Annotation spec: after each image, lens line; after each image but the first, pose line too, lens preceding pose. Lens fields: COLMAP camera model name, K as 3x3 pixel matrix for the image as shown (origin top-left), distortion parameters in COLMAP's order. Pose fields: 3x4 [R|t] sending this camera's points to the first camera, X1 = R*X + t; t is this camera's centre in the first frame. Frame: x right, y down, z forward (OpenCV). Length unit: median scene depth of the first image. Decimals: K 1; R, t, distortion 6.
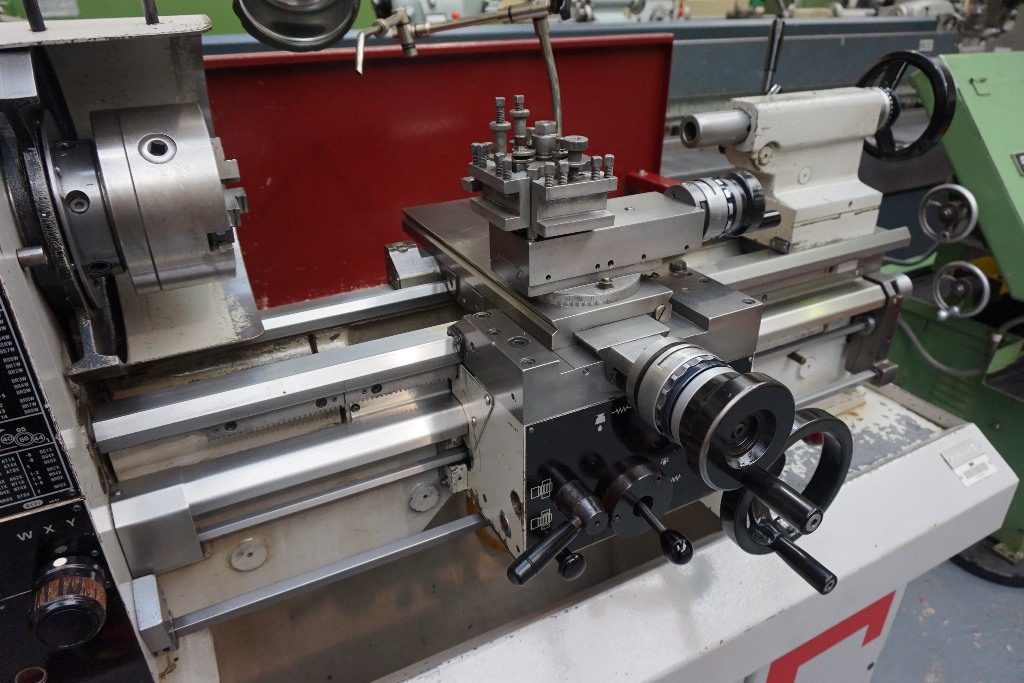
lens RADIAL K [[695.0, 0, 512.0], [0, 695.0, 341.5], [0, 0, 1]] dist [-0.051572, 0.038972]
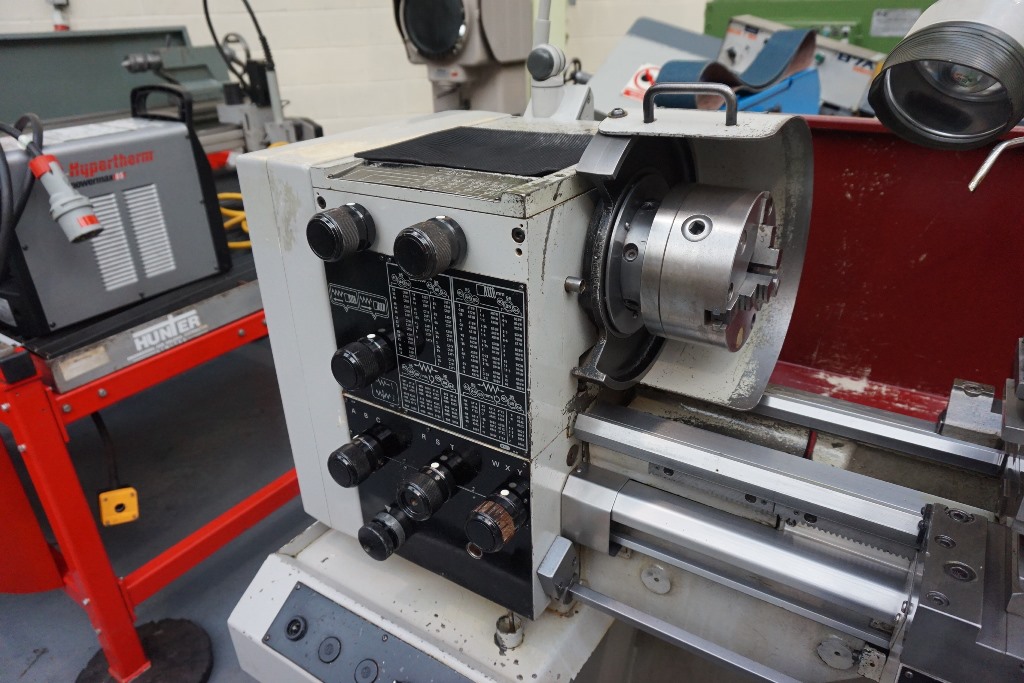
lens RADIAL K [[695.0, 0, 512.0], [0, 695.0, 341.5], [0, 0, 1]] dist [-0.051572, 0.038972]
pose [[0.482643, 0.379517, -0.789318, 0.234198], [-0.382443, 0.902098, 0.199891, -0.166264], [0.787904, 0.205393, 0.580535, 0.095489]]
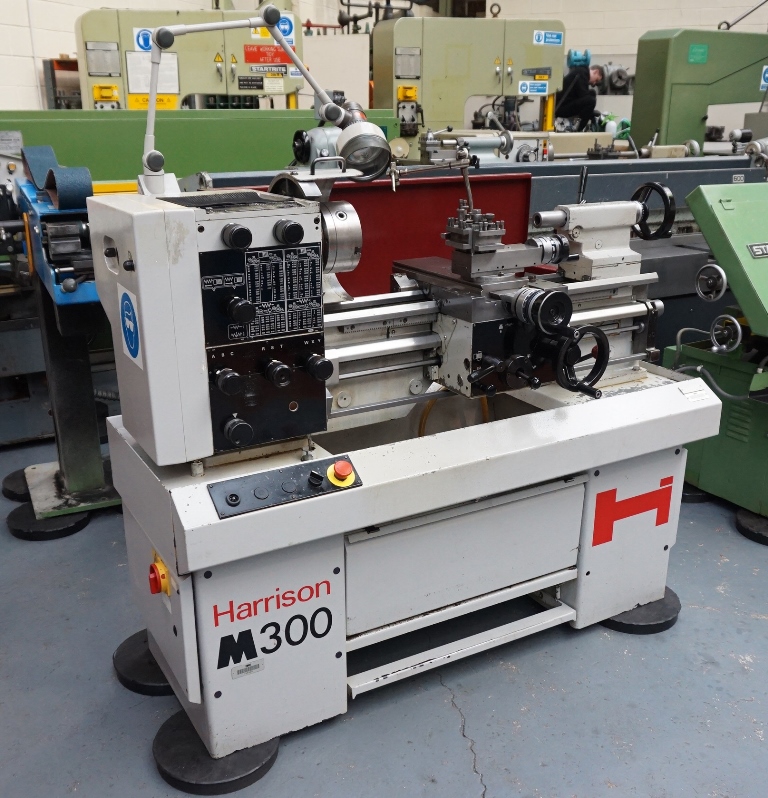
lens RADIAL K [[880.4, 0, 376.0], [0, 880.4, 436.5], [0, 0, 1]] dist [-0.015676, -0.025158]
pose [[0.999590, -0.007784, 0.027540, -0.357770], [0.011045, 0.992674, -0.120315, 0.768834], [-0.026402, 0.120570, 0.992354, -1.800205]]
